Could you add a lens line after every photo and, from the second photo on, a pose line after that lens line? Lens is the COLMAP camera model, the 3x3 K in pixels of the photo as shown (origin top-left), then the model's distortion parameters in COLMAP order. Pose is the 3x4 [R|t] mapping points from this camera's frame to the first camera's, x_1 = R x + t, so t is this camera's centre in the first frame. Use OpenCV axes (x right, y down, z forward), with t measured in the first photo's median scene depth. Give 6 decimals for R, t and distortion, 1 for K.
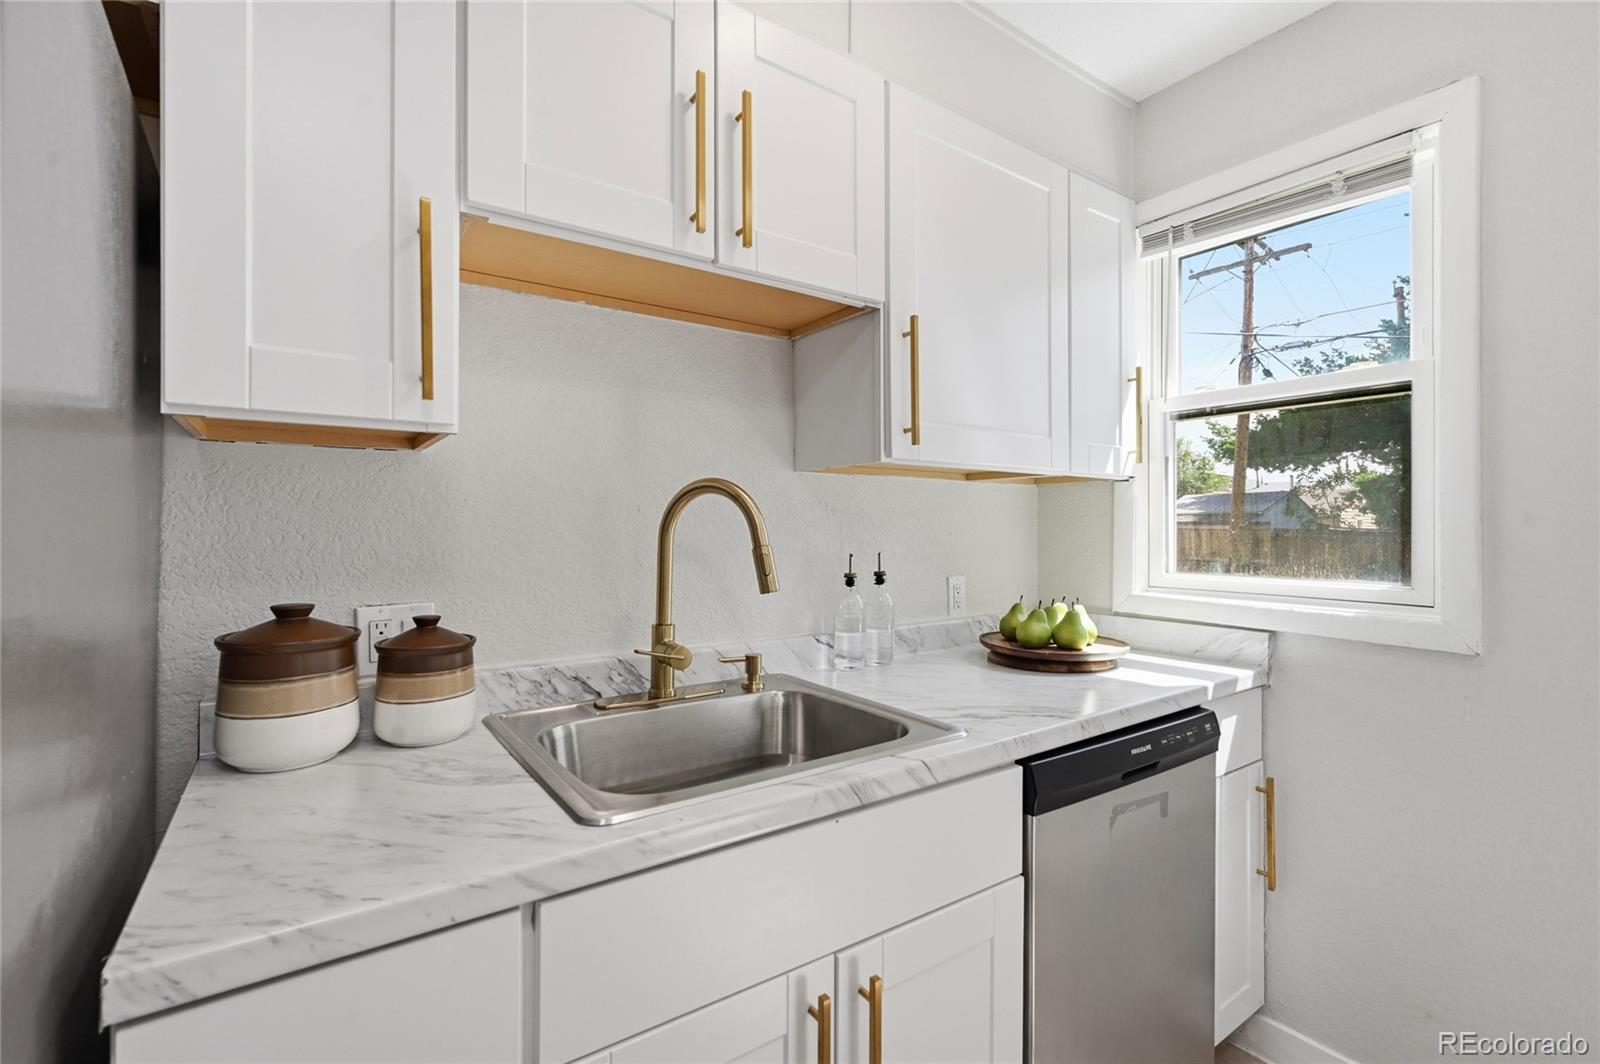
lens RADIAL K [[708.6, 0, 800.3], [0, 708.6, 526.4], [0, 0, 1]] dist [-0.003098, -0.000078]
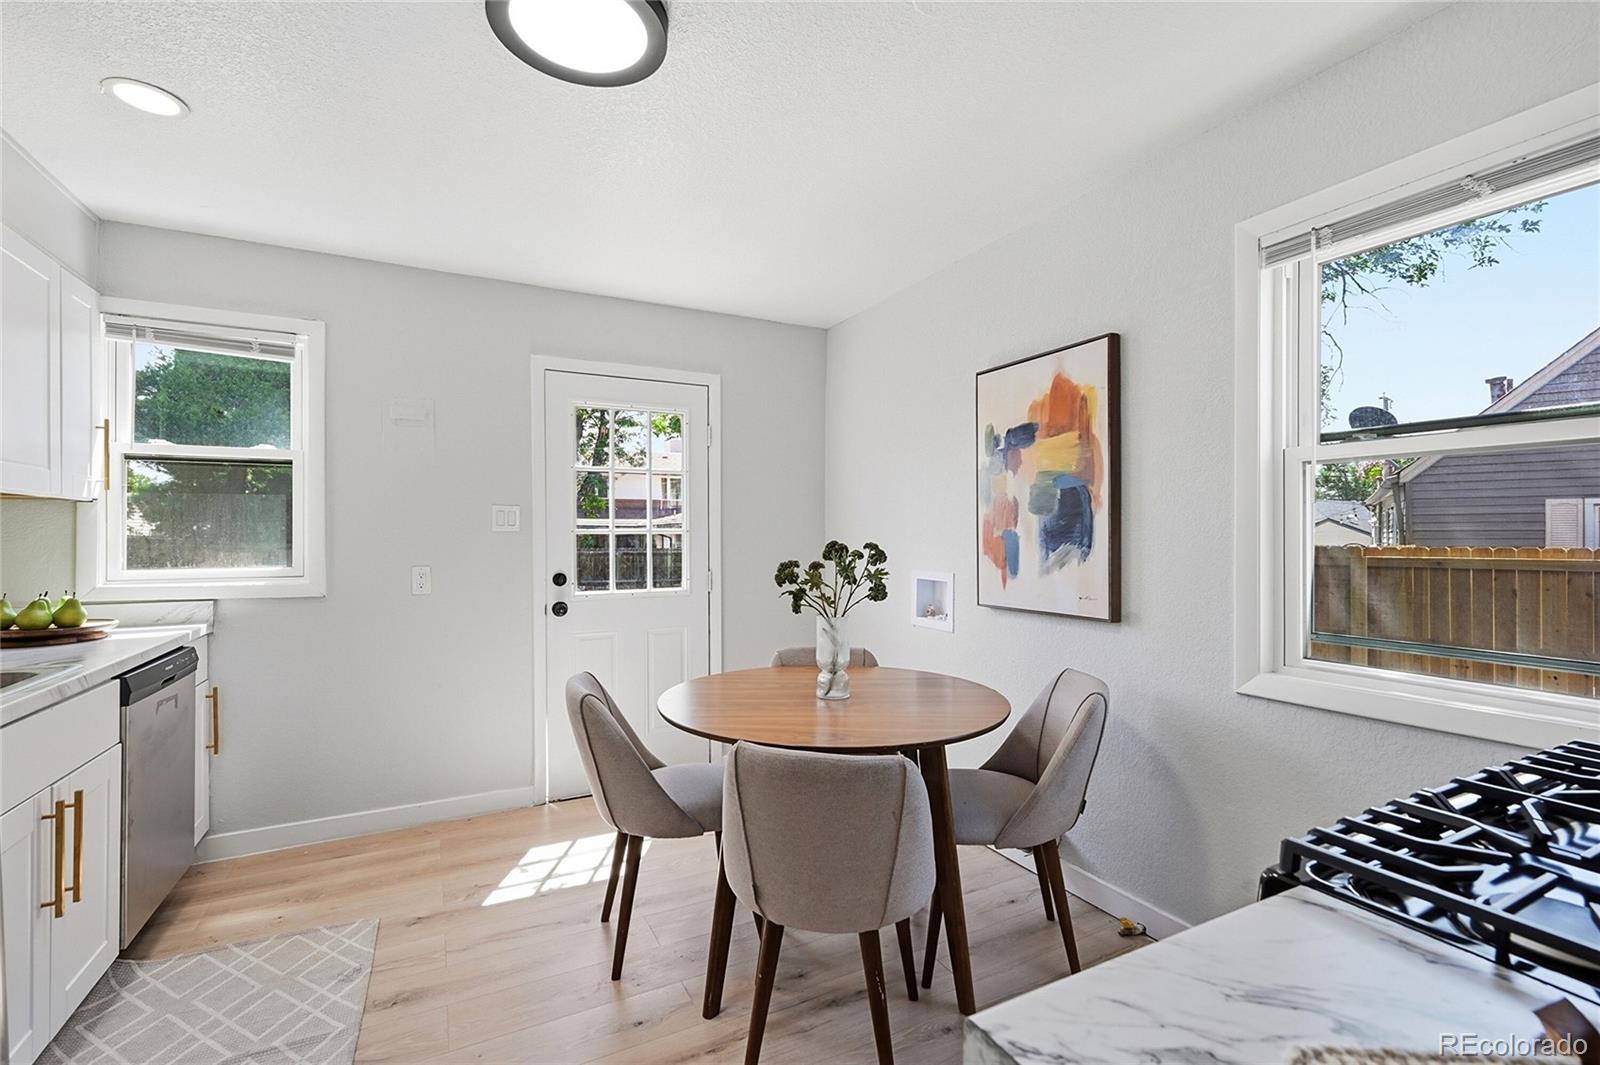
lens RADIAL K [[708.6, 0, 802.6], [0, 708.6, 533.7], [0, 0, 1]] dist [-0.003098, -0.000078]
pose [[0.134262, 0.001205, 0.990945, -0.786933], [-0.000789, 0.999999, -0.001109, -0.005047], [-0.990946, -0.000633, 0.134263, -0.582404]]
